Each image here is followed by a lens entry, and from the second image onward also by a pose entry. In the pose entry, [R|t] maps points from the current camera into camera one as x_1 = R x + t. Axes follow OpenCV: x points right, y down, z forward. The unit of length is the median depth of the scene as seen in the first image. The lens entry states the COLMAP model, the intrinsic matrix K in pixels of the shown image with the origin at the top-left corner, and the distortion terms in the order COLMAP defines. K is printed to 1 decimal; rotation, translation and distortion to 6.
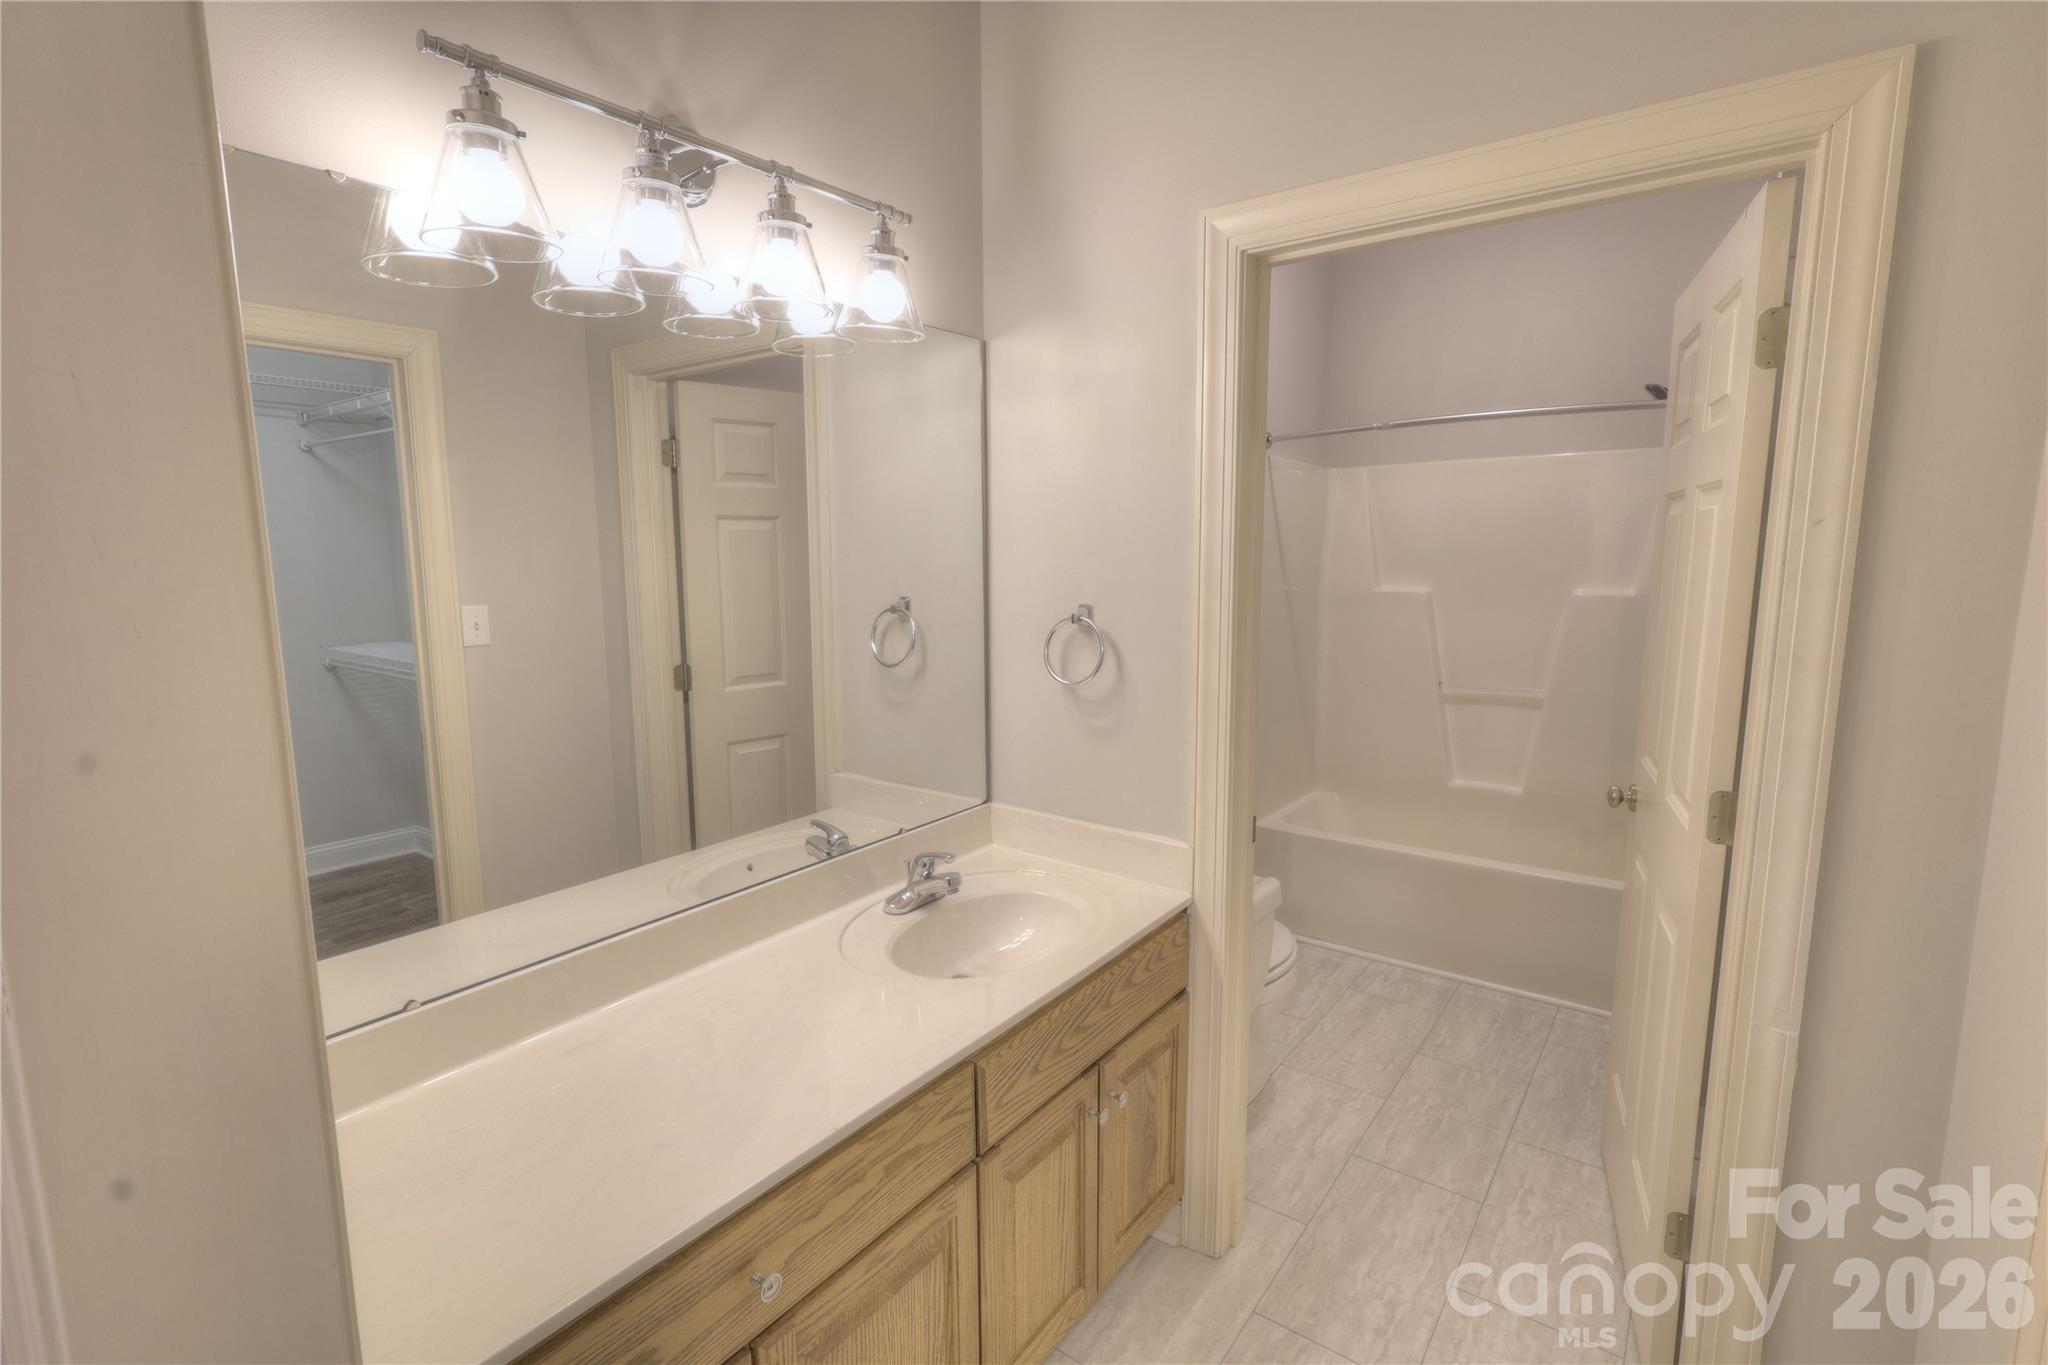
lens RADIAL K [[947.5, 0, 1021.1], [0, 947.5, 684.1], [0, 0, 1]] dist [0.000353, 0.000992]
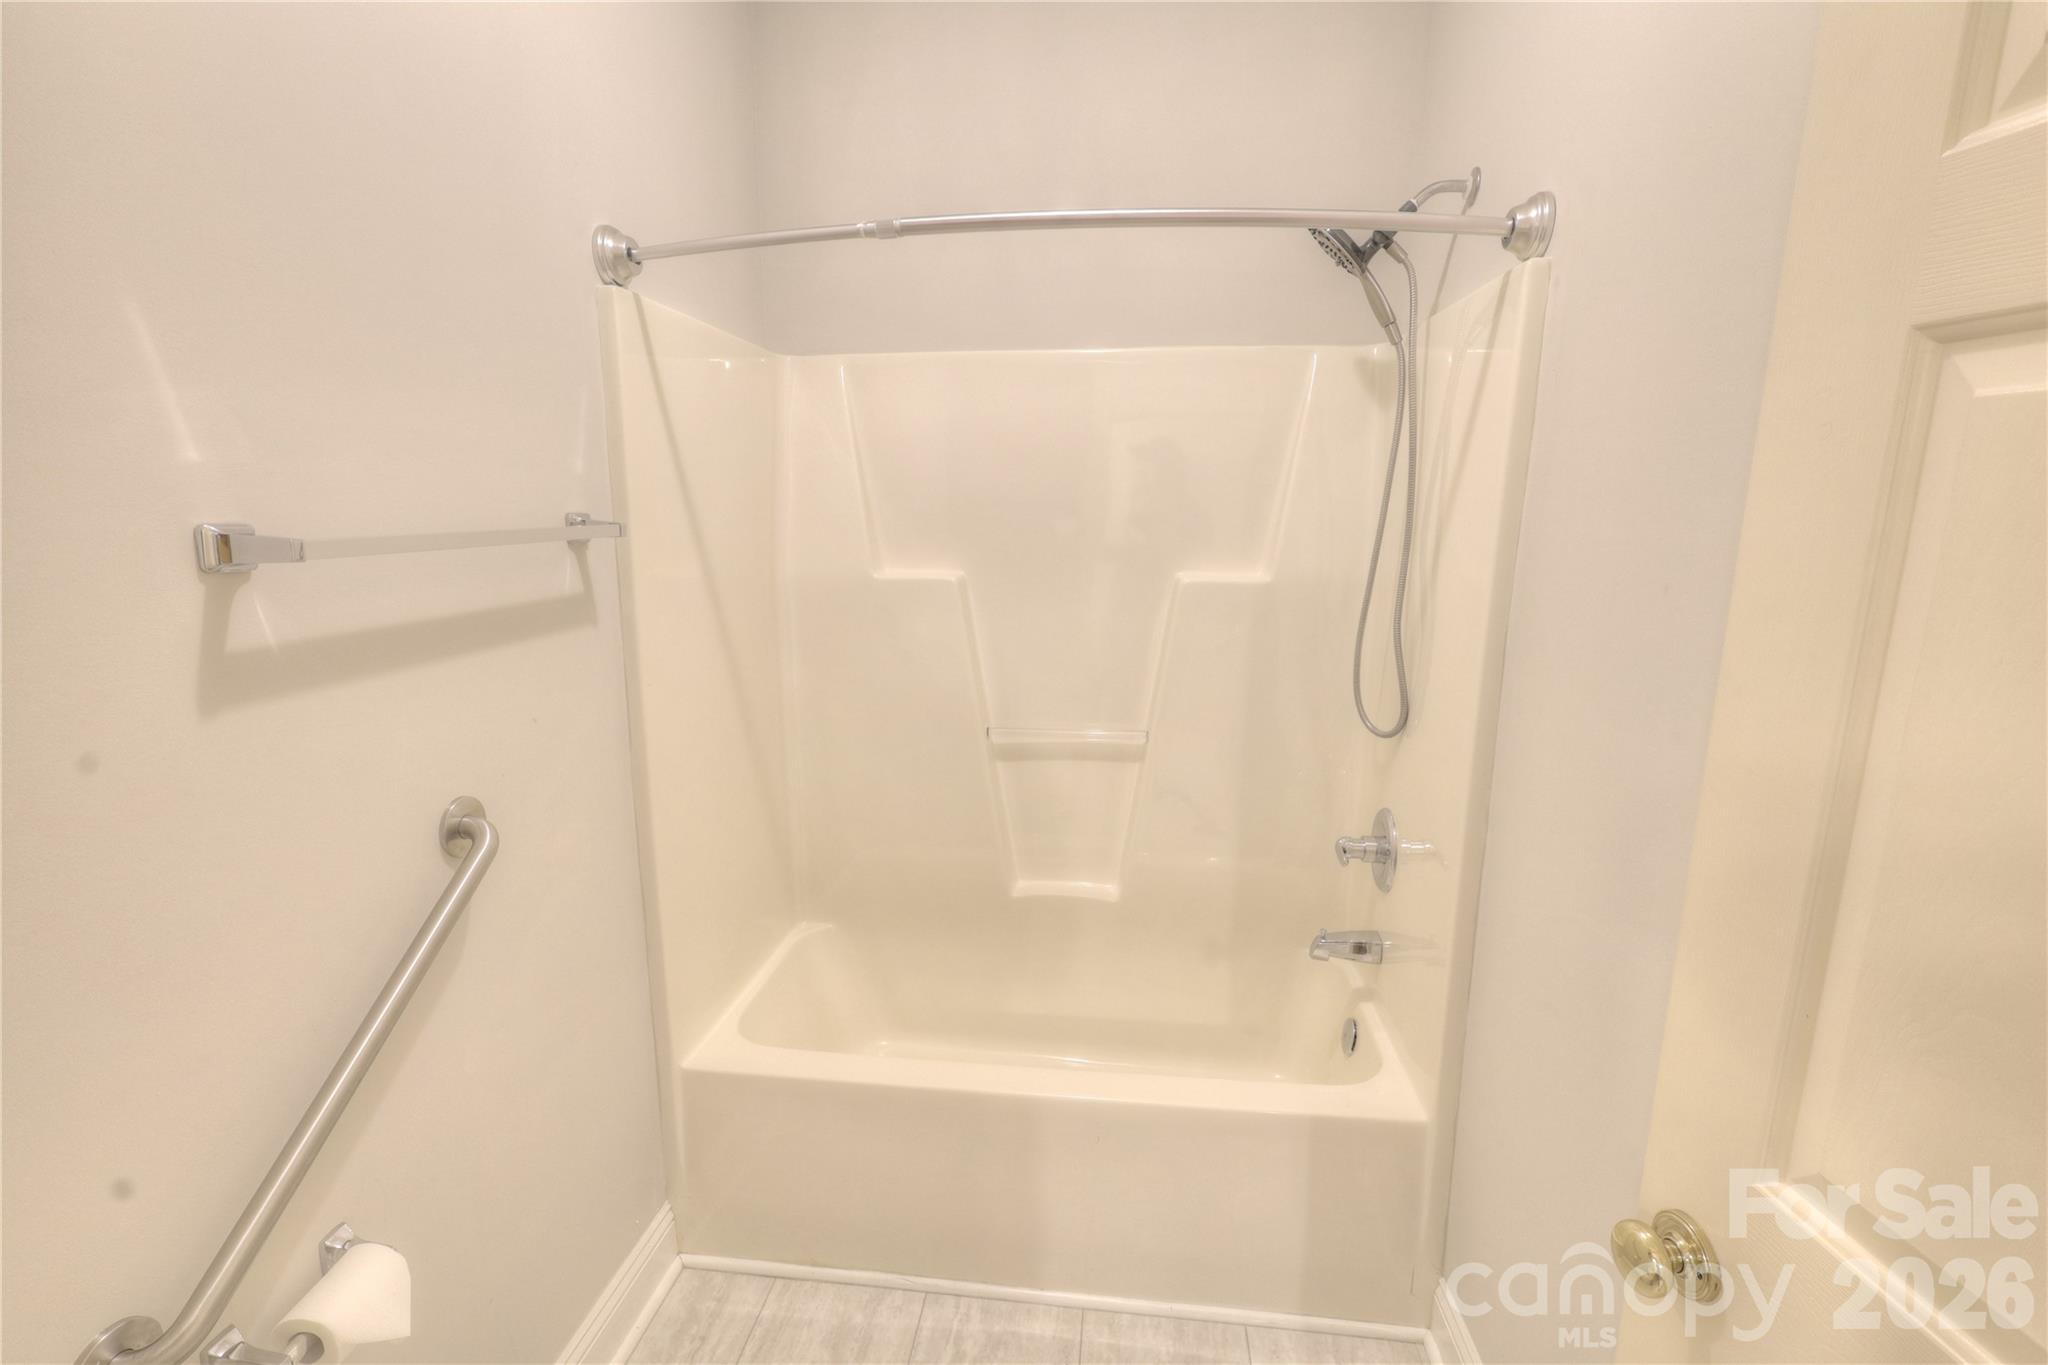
lens RADIAL K [[947.5, 0, 1021.1], [0, 947.5, 684.1], [0, 0, 1]] dist [0.000353, 0.000992]
pose [[0.859000, -0.085296, 0.504820, 0.158635], [0.064071, 0.996182, 0.059295, -0.064252], [-0.507950, -0.018590, 0.861186, 0.470541]]
